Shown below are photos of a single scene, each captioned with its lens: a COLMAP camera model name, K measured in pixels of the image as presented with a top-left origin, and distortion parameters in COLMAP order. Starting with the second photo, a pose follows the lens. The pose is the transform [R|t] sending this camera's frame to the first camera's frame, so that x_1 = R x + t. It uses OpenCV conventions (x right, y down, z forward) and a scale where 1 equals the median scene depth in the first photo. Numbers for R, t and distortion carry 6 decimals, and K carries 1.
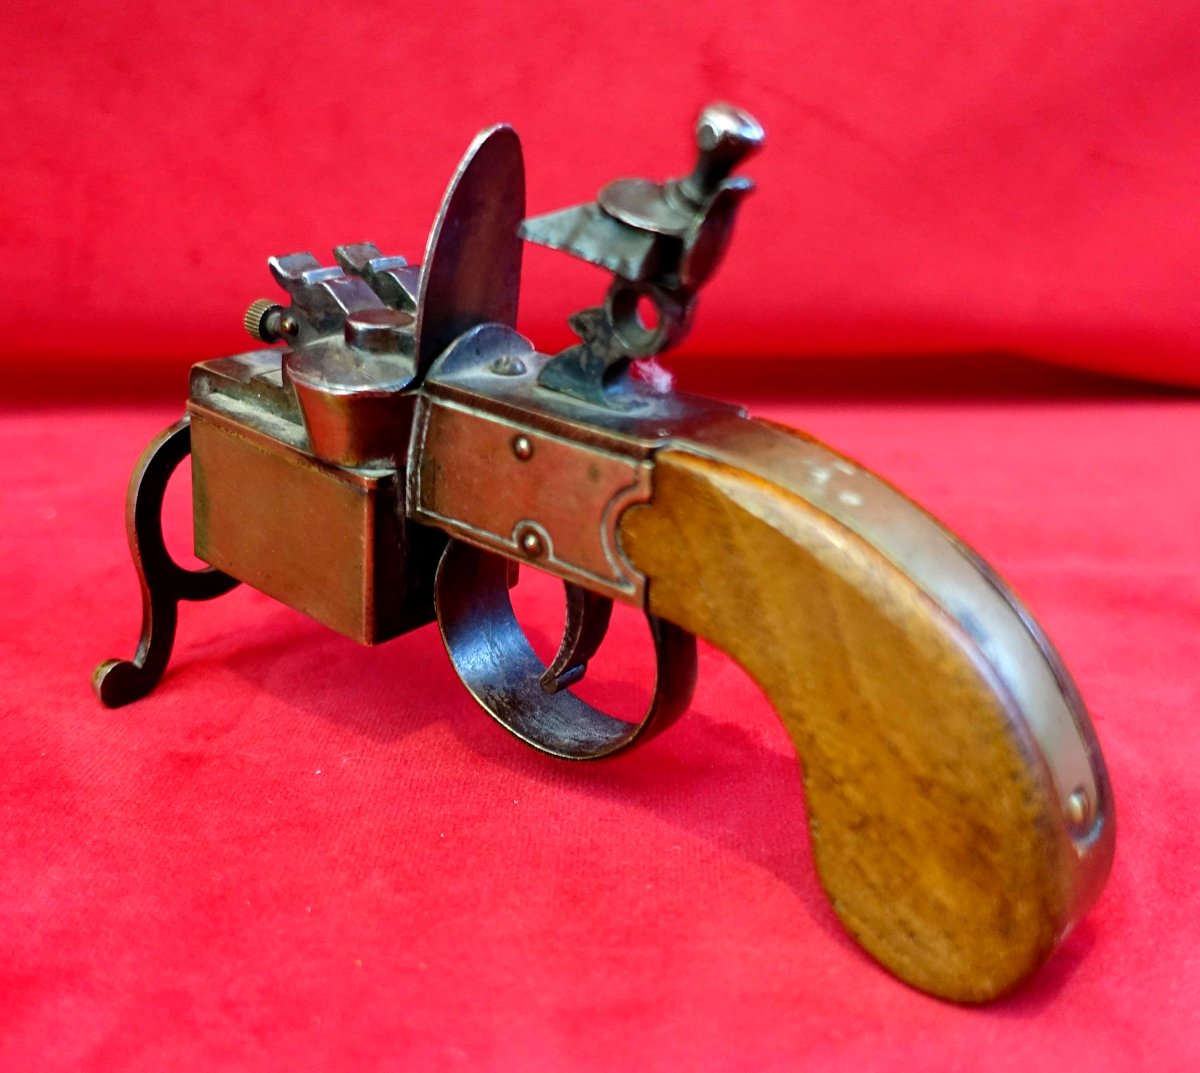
lens RADIAL K [[1260.4, 0, 597.8], [0, 1260.4, 537.6], [0, 0, 1]] dist [0.018584, 0.000000]
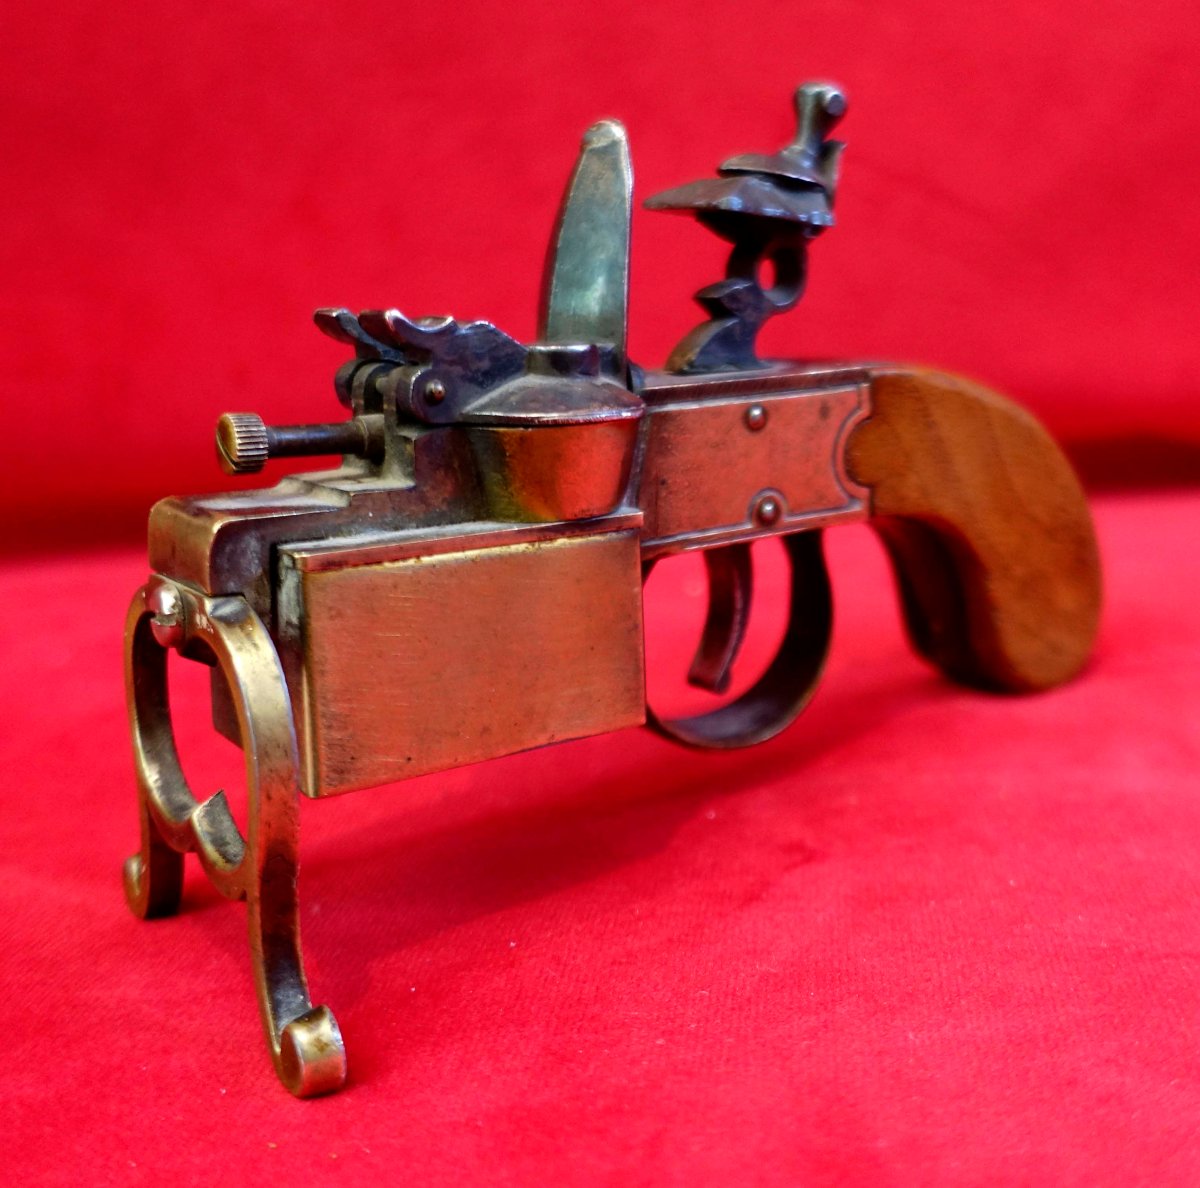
lens RADIAL K [[1372.1, 0, 605.4], [0, 1372.1, 595.3], [0, 0, 1]] dist [0.024674, 0.000000]
pose [[0.301584, -0.288036, 0.908891, -1.119282], [0.420705, 0.895657, 0.144245, -0.150734], [-0.855602, 0.338873, 0.391293, 0.704369]]
